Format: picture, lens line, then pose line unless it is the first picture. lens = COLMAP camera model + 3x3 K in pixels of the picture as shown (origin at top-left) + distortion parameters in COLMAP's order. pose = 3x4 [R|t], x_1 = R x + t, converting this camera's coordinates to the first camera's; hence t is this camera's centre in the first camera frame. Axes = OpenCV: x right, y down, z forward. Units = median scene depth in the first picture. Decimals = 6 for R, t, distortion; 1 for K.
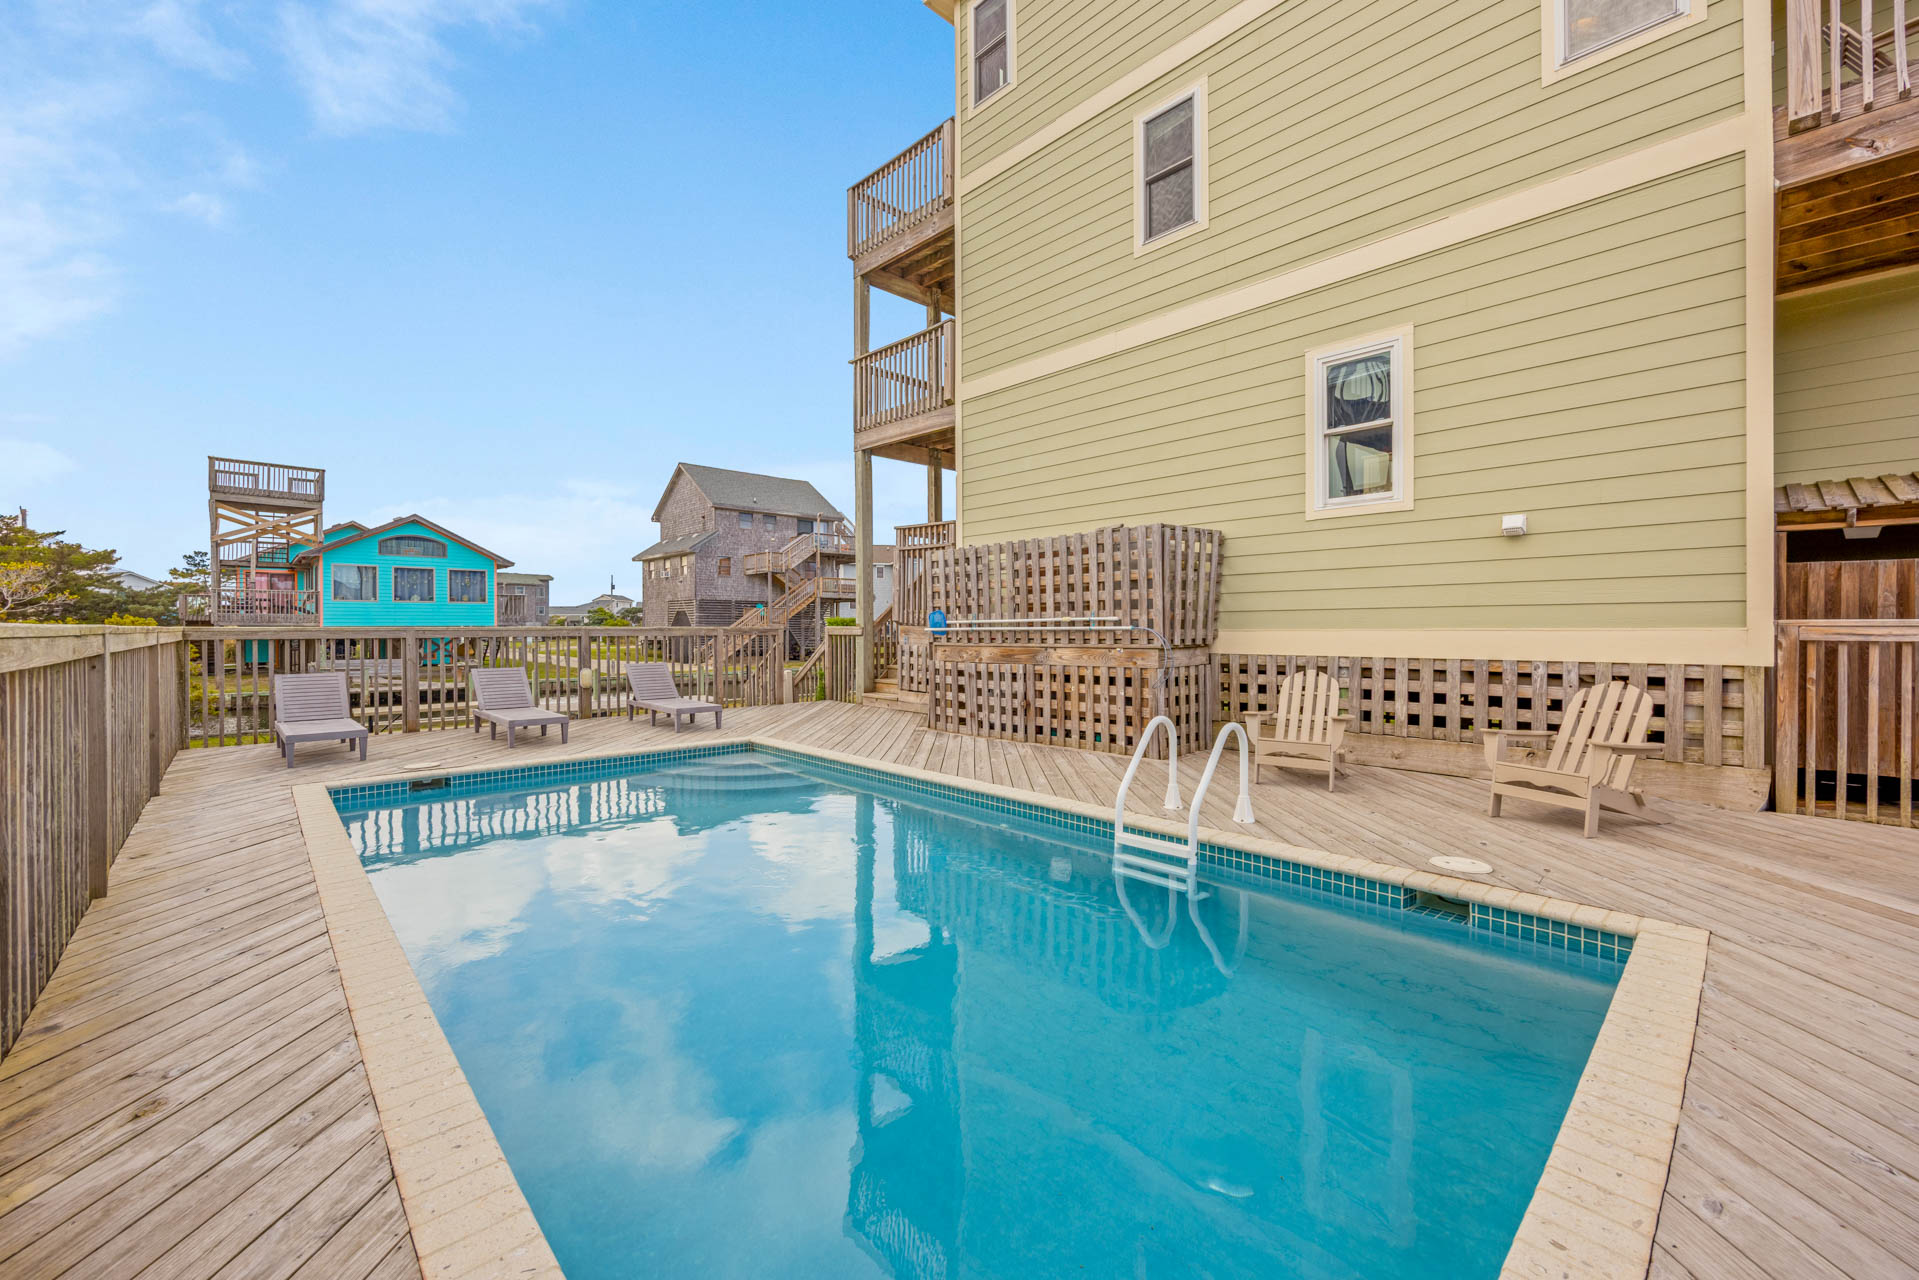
lens RADIAL K [[762.0, 0, 976.3], [0, 762.0, 640.2], [0, 0, 1]] dist [0.000267, -0.000139]
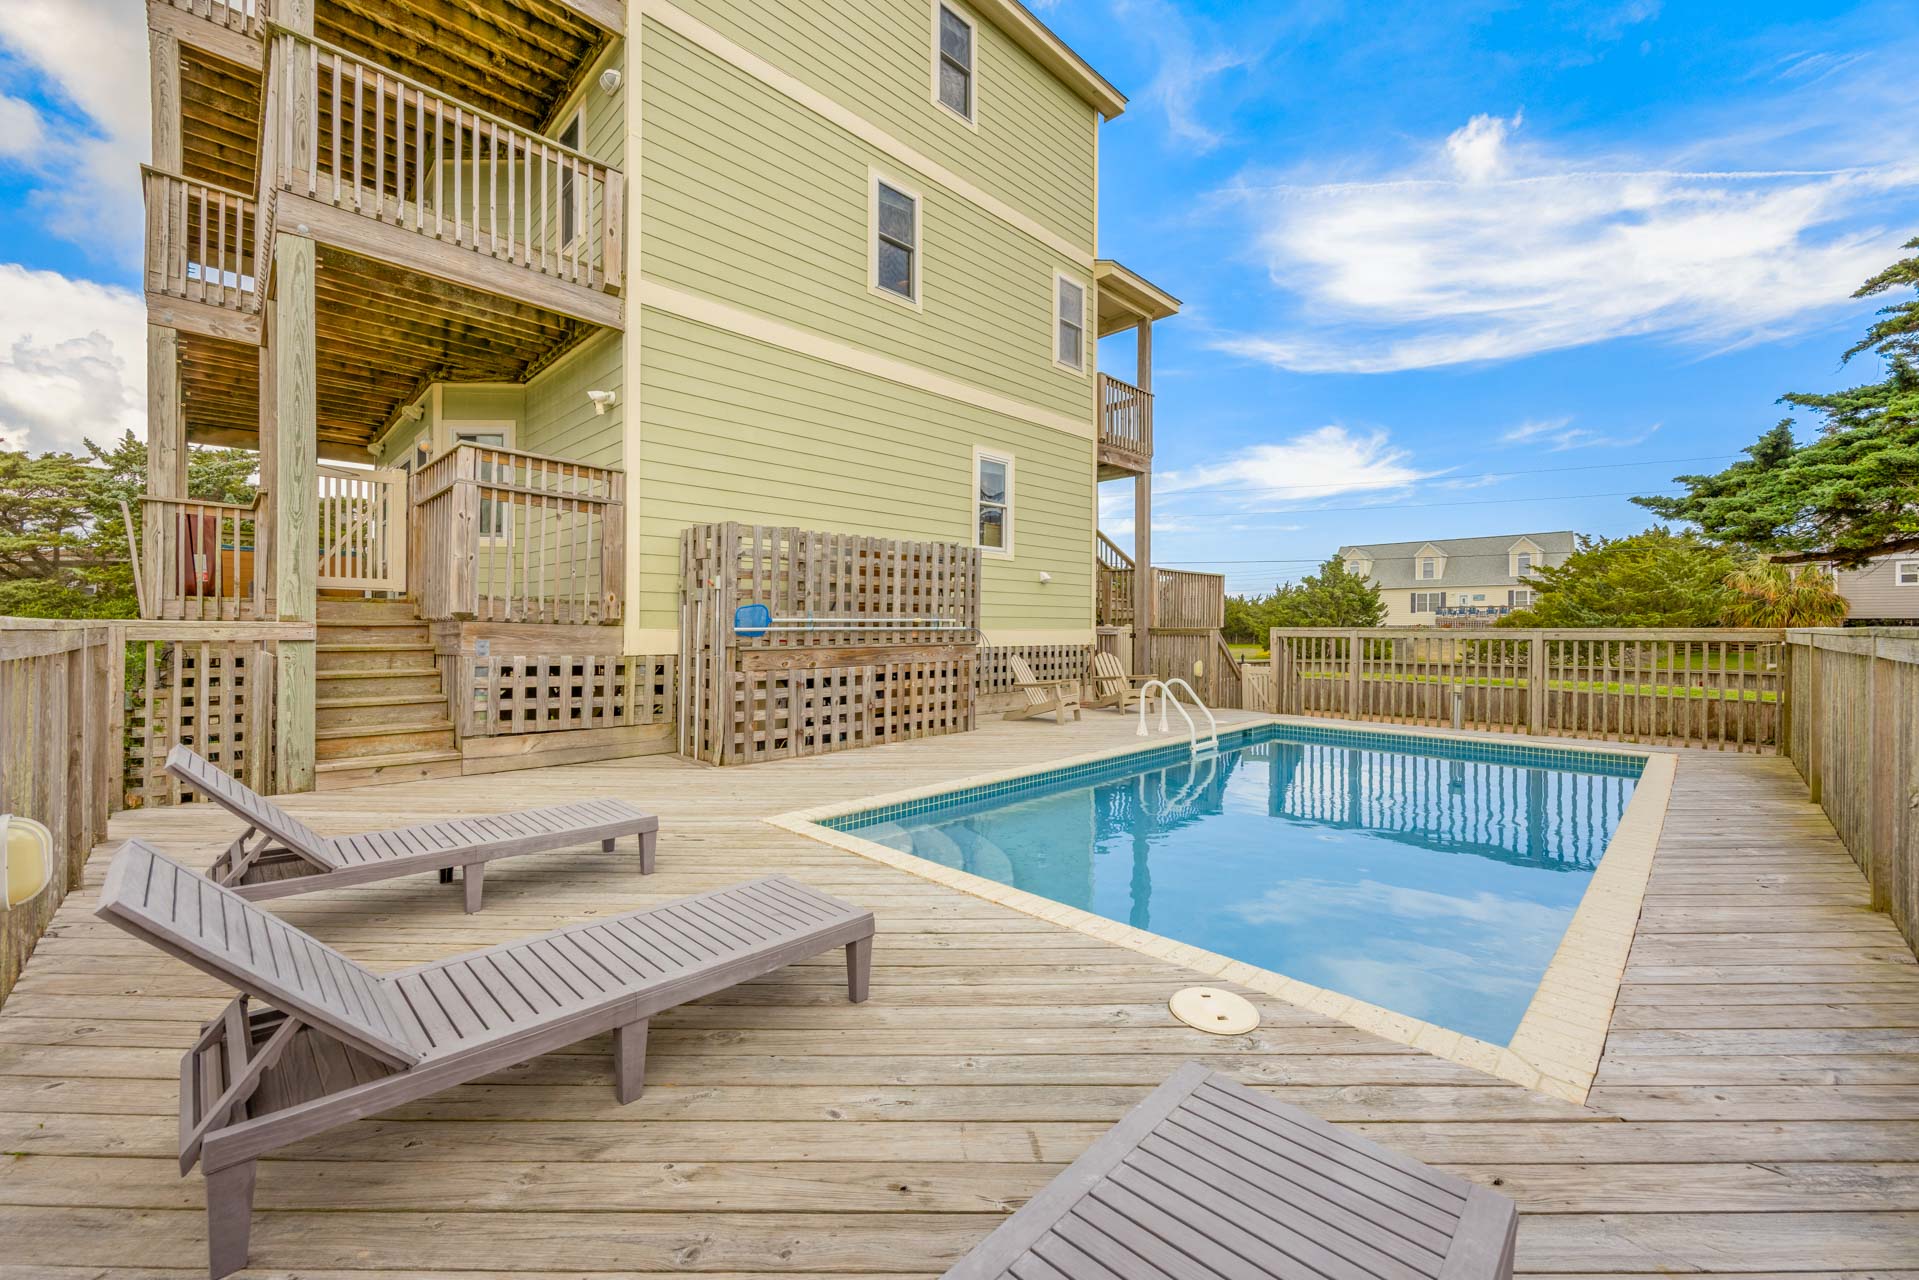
lens RADIAL K [[762.0, 0, 955.2], [0, 762.0, 626.1], [0, 0, 1]] dist [0.000267, -0.000139]
pose [[-0.017228, 0.003658, 0.999845, -0.934198], [0.010458, 0.999939, -0.003479, -0.014346], [-0.999797, 0.010396, -0.017265, 0.938922]]
